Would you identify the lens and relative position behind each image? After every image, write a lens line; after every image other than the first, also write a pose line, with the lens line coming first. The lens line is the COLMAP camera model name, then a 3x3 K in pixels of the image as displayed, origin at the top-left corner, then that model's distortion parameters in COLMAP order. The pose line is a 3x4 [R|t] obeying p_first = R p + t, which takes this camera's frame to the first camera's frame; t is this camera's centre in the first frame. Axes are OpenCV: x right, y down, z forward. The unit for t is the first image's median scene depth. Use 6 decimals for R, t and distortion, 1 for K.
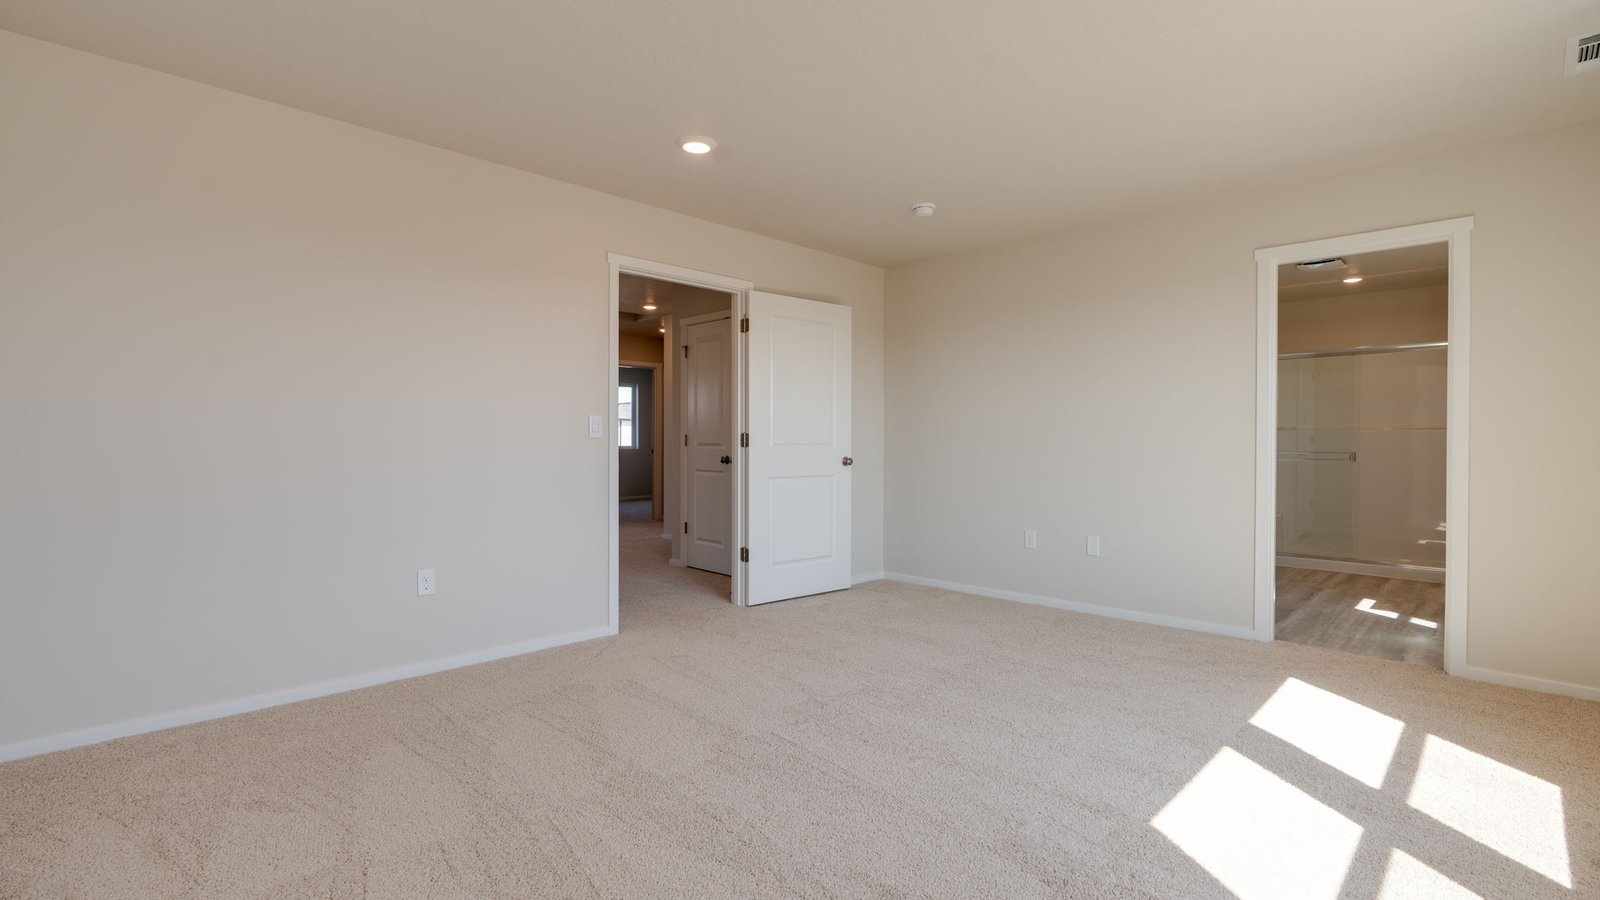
lens RADIAL K [[716.3, 0, 799.8], [0, 716.3, 442.7], [0, 0, 1]] dist [-0.004419, 0.001287]
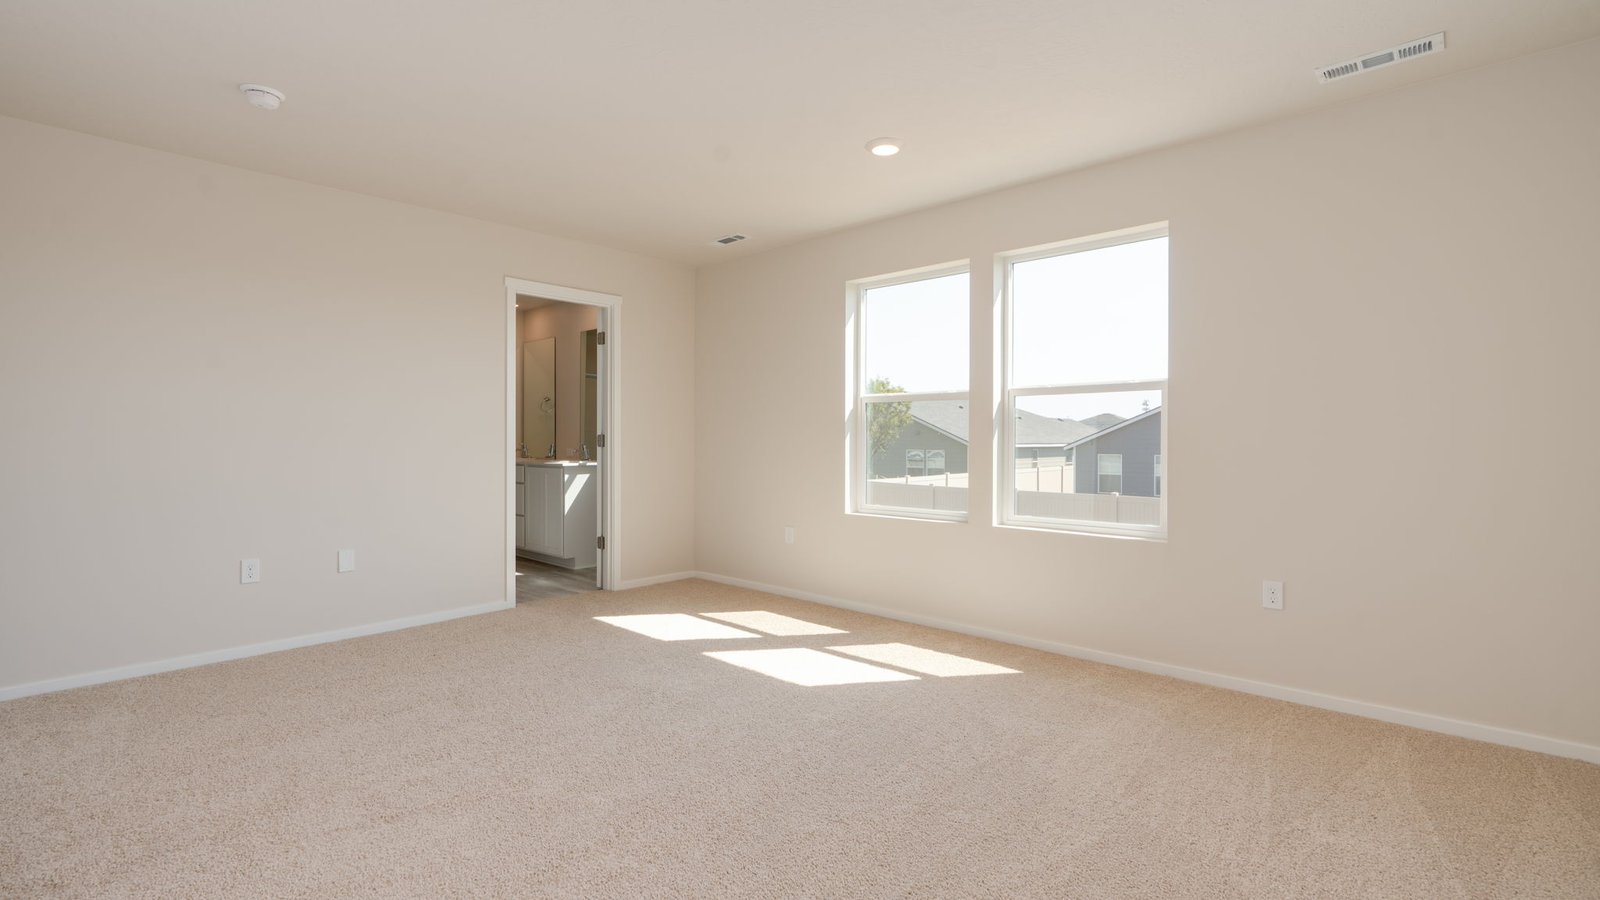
lens RADIAL K [[716.3, 0, 799.8], [0, 716.3, 442.7], [0, 0, 1]] dist [-0.004419, 0.001287]
pose [[-0.029305, -0.010706, 0.999513, -0.804187], [0.003081, 0.999937, 0.010801, -0.011464], [-0.999566, 0.003396, -0.029270, 0.806848]]
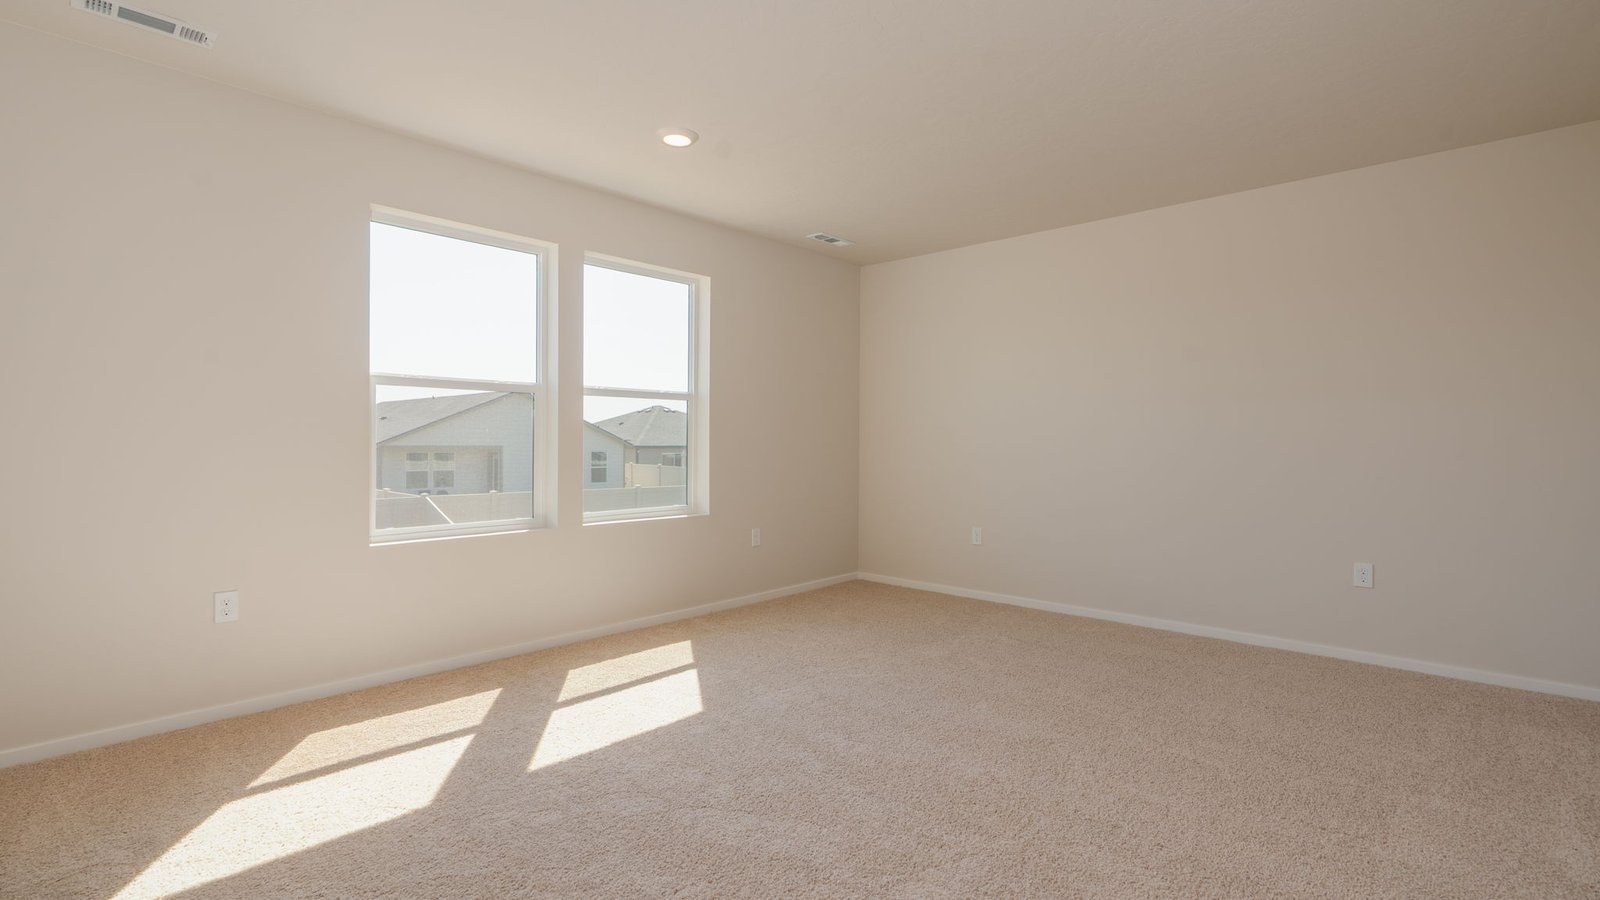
lens RADIAL K [[716.3, 0, 799.8], [0, 716.3, 442.7], [0, 0, 1]] dist [-0.004419, 0.001287]
pose [[-0.999798, -0.017867, -0.009236, 0.245369], [-0.018048, 0.999639, 0.019917, -0.027027], [0.008877, 0.020079, -0.999759, 1.835768]]
